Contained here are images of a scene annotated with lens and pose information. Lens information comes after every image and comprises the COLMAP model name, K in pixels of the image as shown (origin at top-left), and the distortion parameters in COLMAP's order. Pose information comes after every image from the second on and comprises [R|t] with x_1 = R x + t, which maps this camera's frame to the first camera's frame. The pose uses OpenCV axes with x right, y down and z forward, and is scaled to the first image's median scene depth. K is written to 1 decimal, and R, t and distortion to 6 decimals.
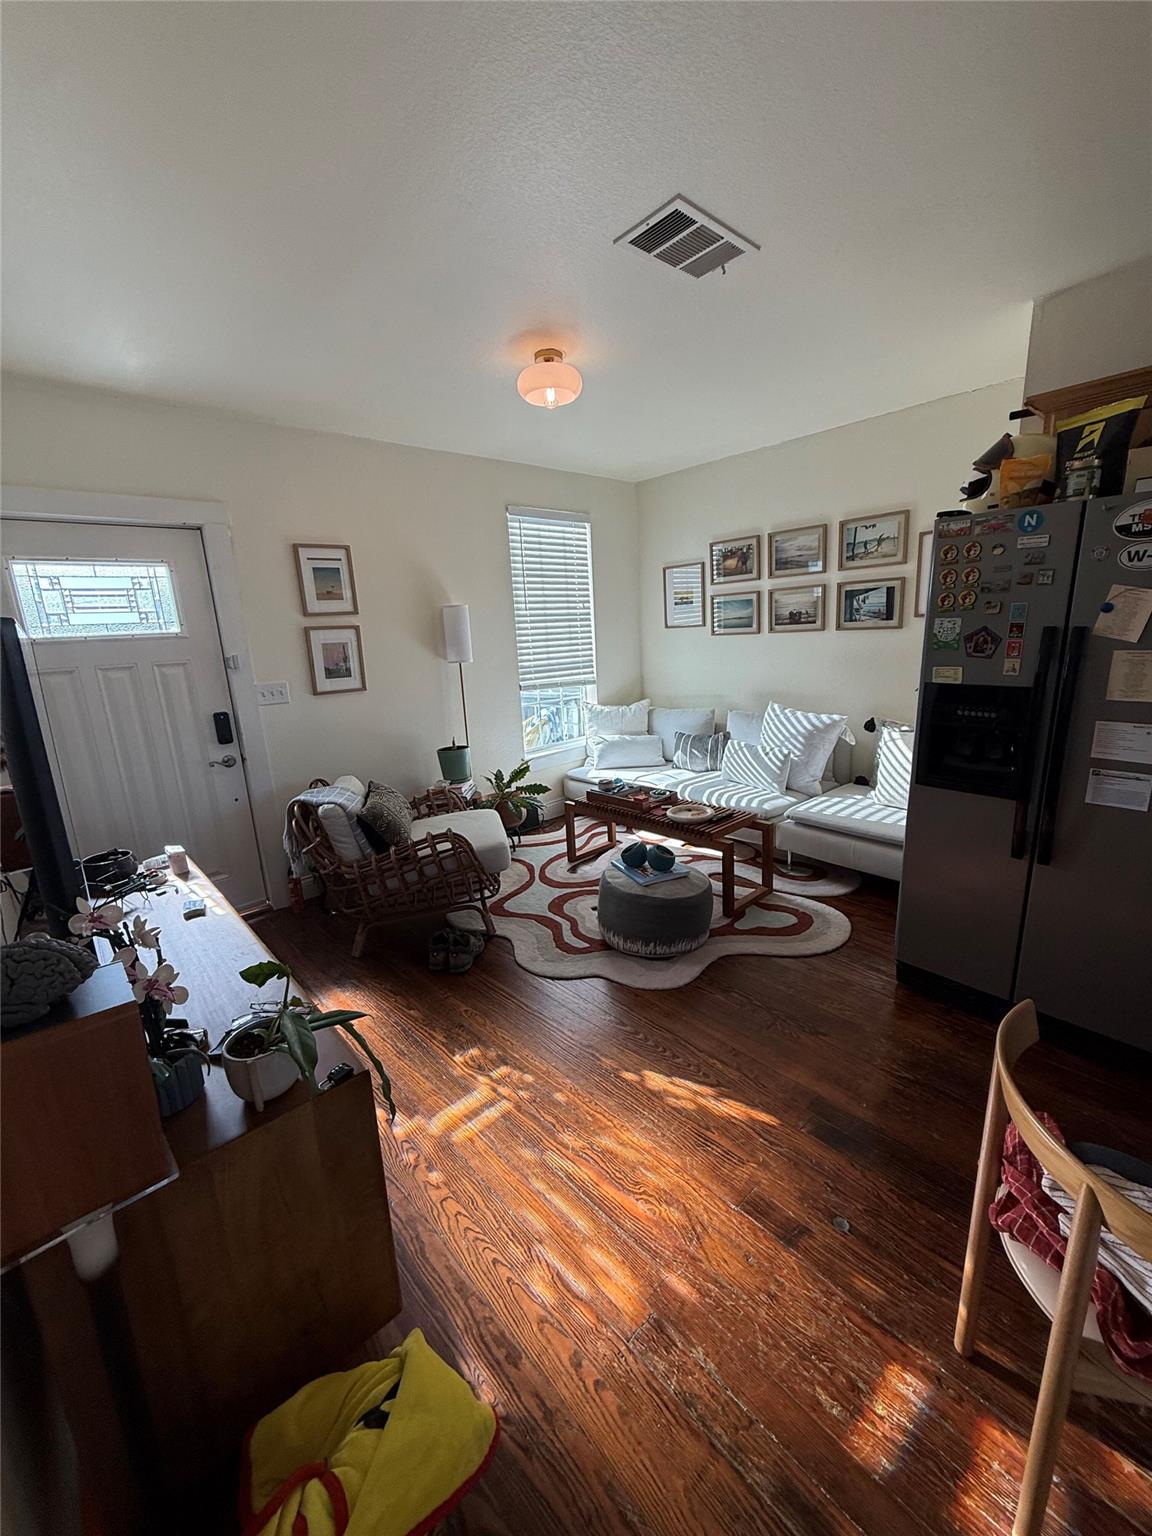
lens RADIAL K [[607.0, 0, 577.0], [0, 607.0, 764.9], [0, 0, 1]] dist [0.000006, -0.000236]
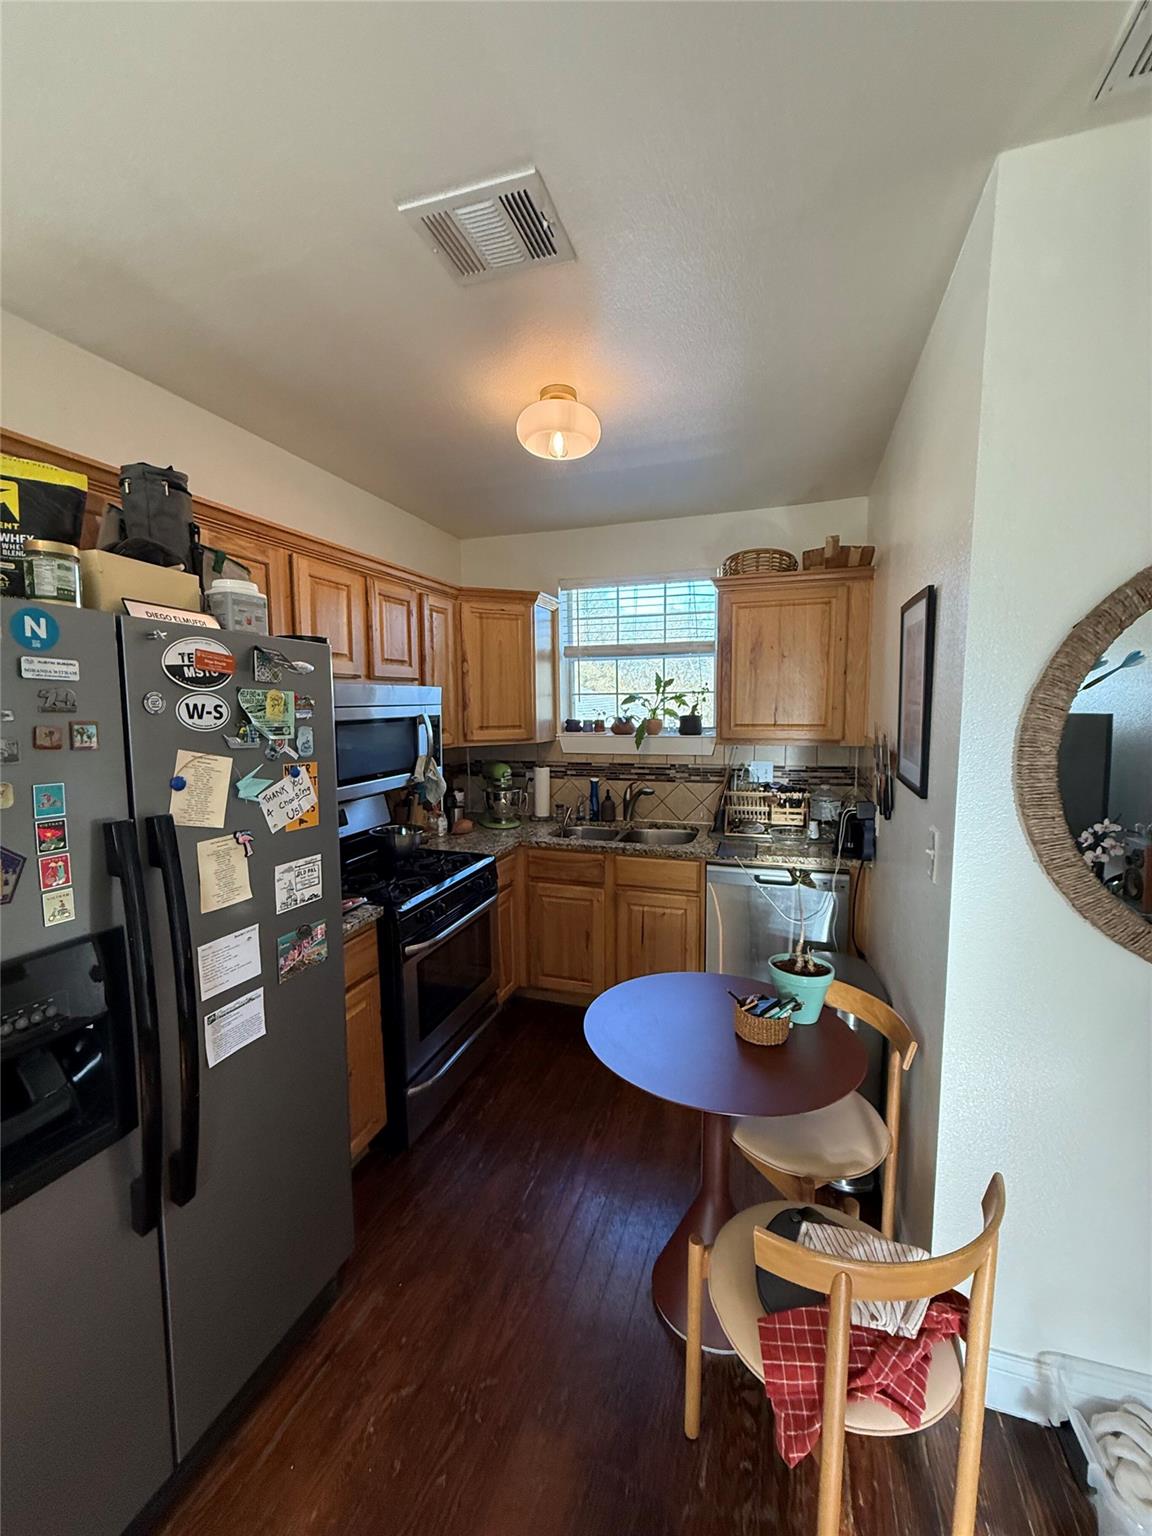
lens RADIAL K [[607.0, 0, 577.9], [0, 607.0, 768.0], [0, 0, 1]] dist [0.000006, -0.000236]
pose [[-0.477354, -0.033603, 0.878069, 0.038855], [0.232437, 0.958846, 0.163056, -0.129607], [-0.847412, 0.281931, -0.449898, 0.424618]]
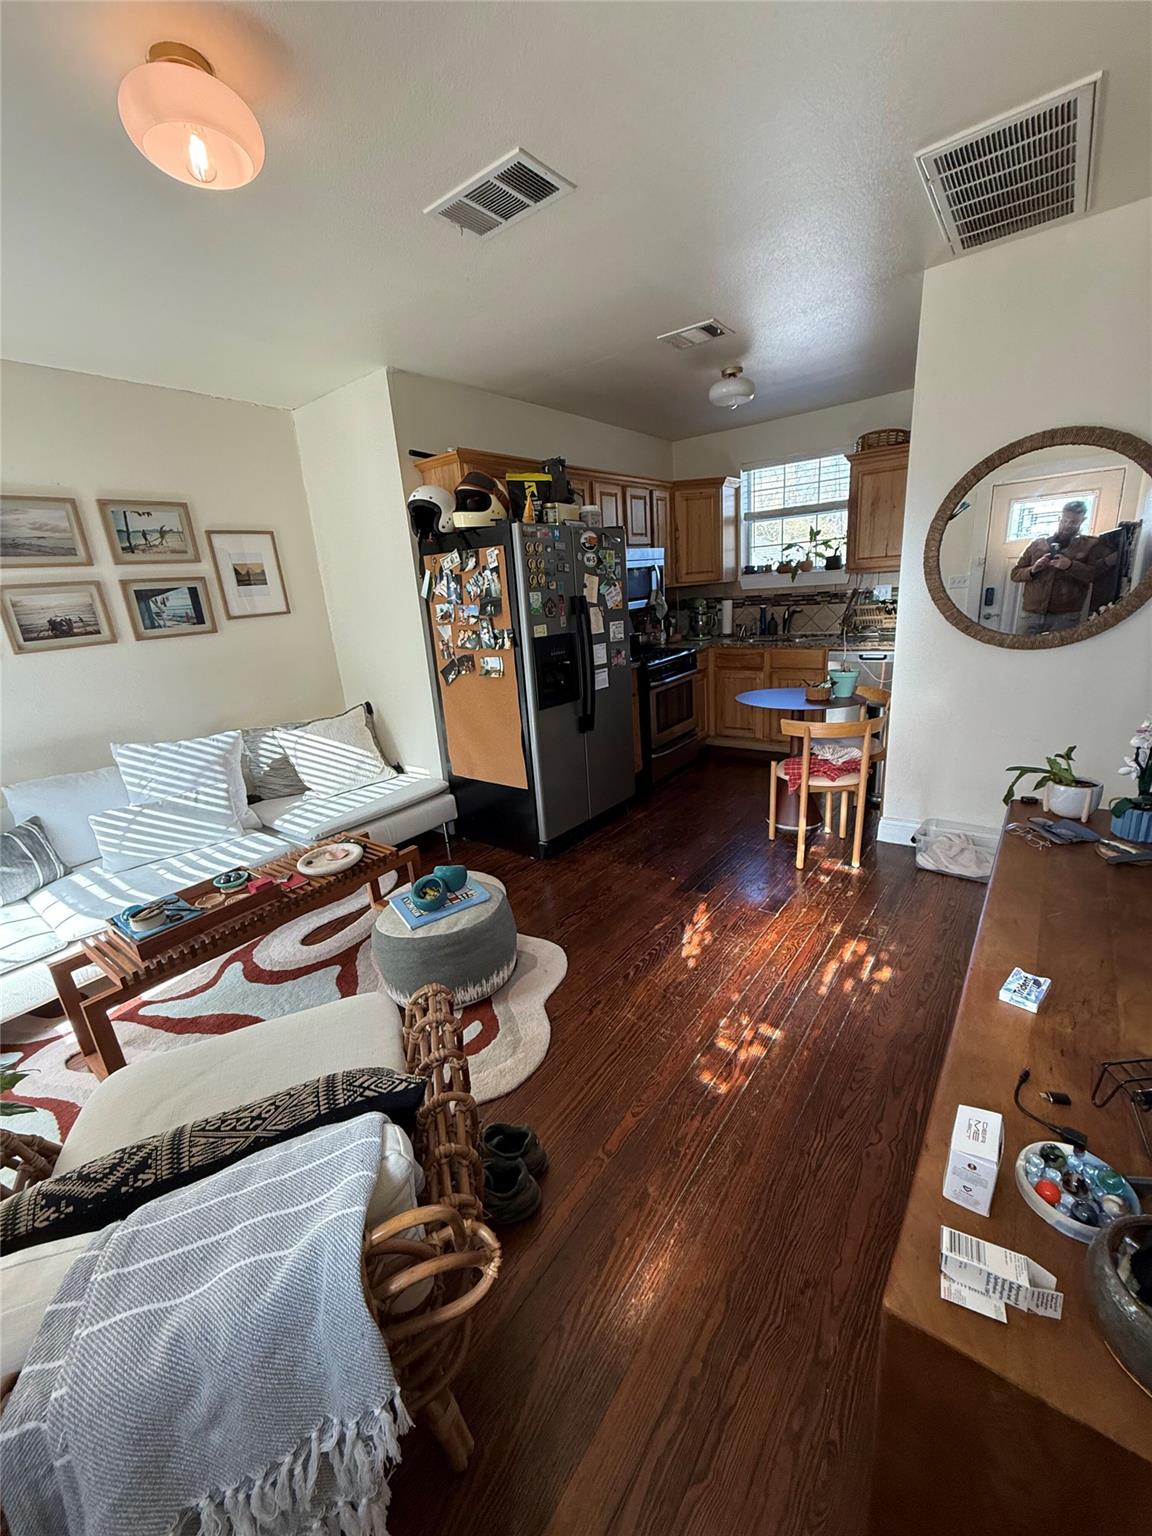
lens RADIAL K [[607.0, 0, 577.1], [0, 607.0, 767.1], [0, 0, 1]] dist [0.000006, -0.000236]
pose [[-0.174568, -0.220057, 0.959740, -0.495392], [0.304259, 0.914950, 0.265129, -0.115365], [-0.936458, 0.338292, -0.092767, 0.640466]]
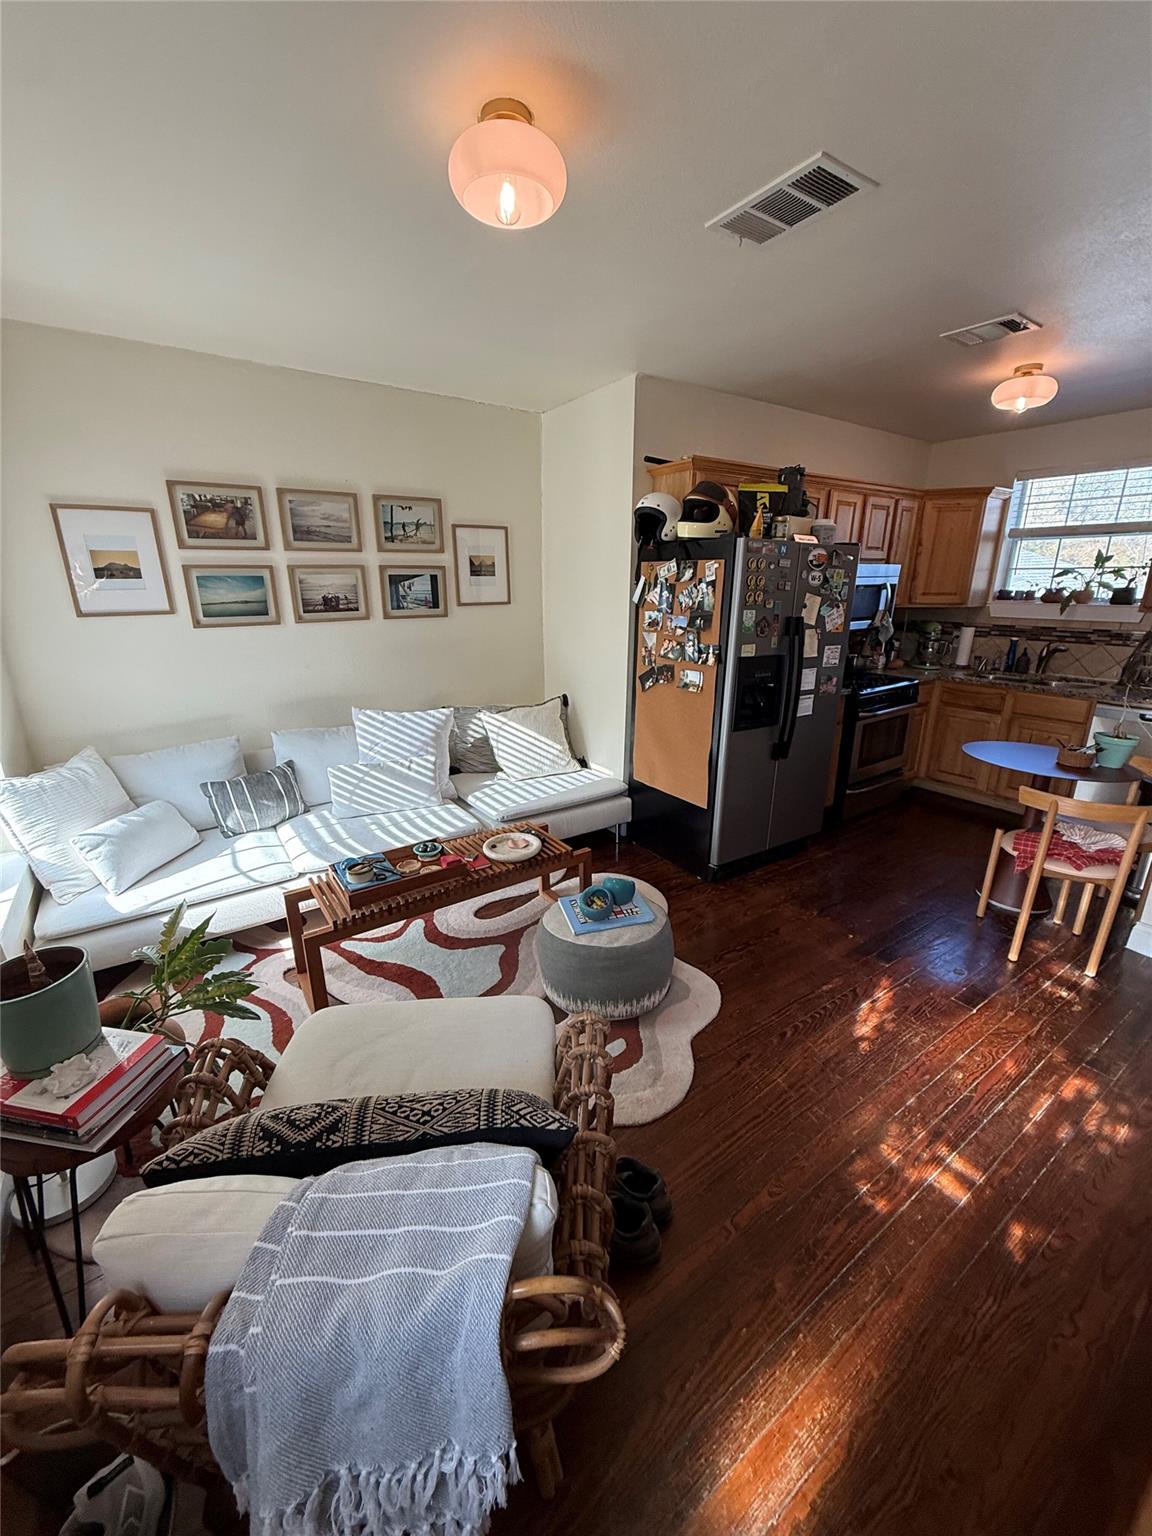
lens RADIAL K [[607.0, 0, 575.8], [0, 607.0, 766.1], [0, 0, 1]] dist [0.000006, -0.000236]
pose [[0.138836, -0.239589, 0.960896, -0.480042], [0.216823, 0.954105, 0.206568, -0.148990], [-0.966288, 0.179666, 0.184412, 0.646271]]
